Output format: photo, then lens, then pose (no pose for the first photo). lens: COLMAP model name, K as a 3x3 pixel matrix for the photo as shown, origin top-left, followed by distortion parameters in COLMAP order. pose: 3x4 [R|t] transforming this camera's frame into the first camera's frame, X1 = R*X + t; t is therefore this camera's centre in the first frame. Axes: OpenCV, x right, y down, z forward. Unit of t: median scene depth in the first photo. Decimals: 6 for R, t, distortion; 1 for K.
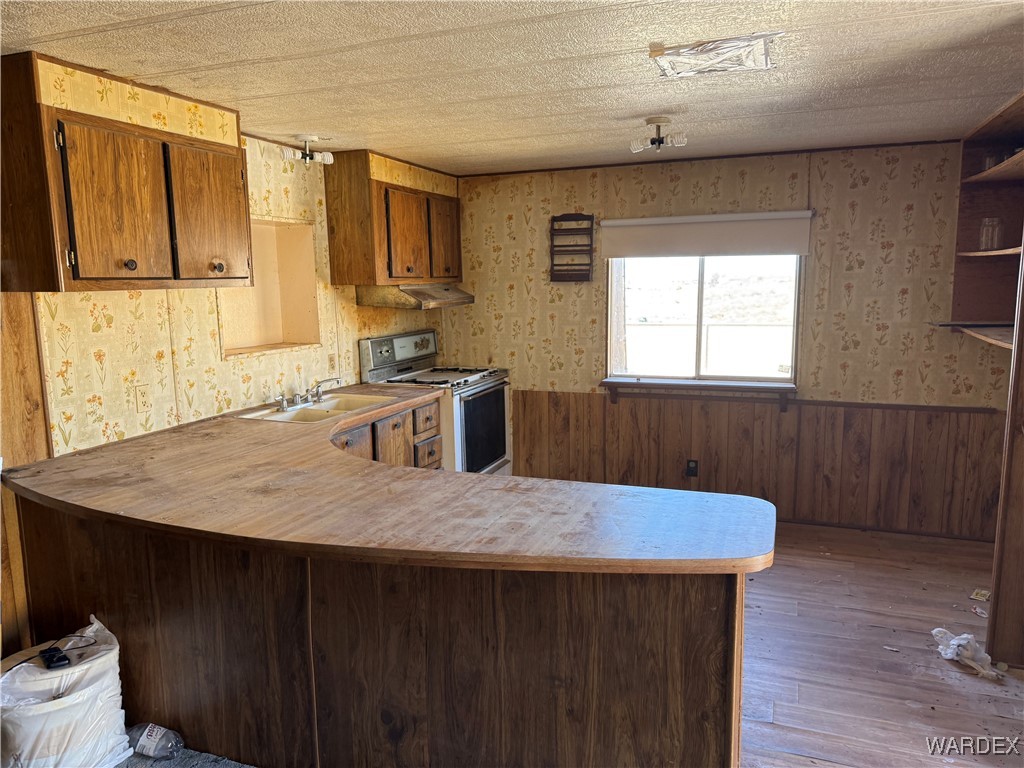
lens RADIAL K [[708.7, 0, 511.5], [0, 708.7, 388.6], [0, 0, 1]] dist [0.074866, -0.094184]
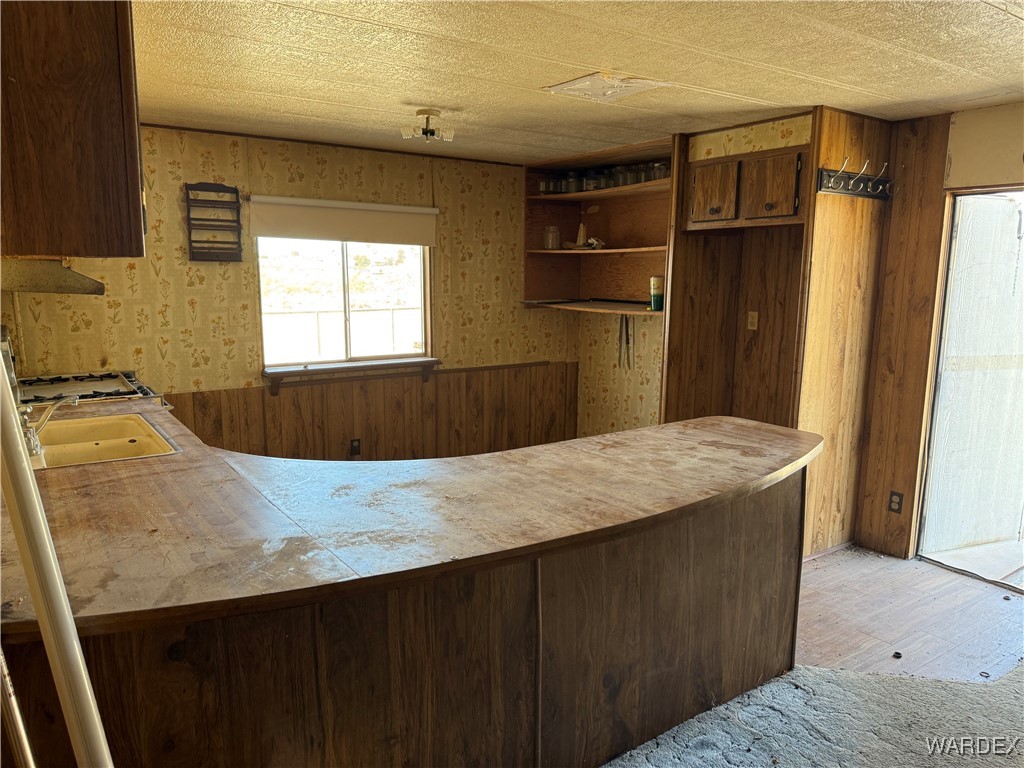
lens RADIAL K [[708.7, 0, 511.6], [0, 708.7, 387.9], [0, 0, 1]] dist [0.074866, -0.094184]
pose [[0.574835, -0.115945, 0.810013, -0.481327], [0.107079, 0.992057, 0.066013, -0.019384], [-0.811233, 0.048789, 0.582684, 0.227865]]
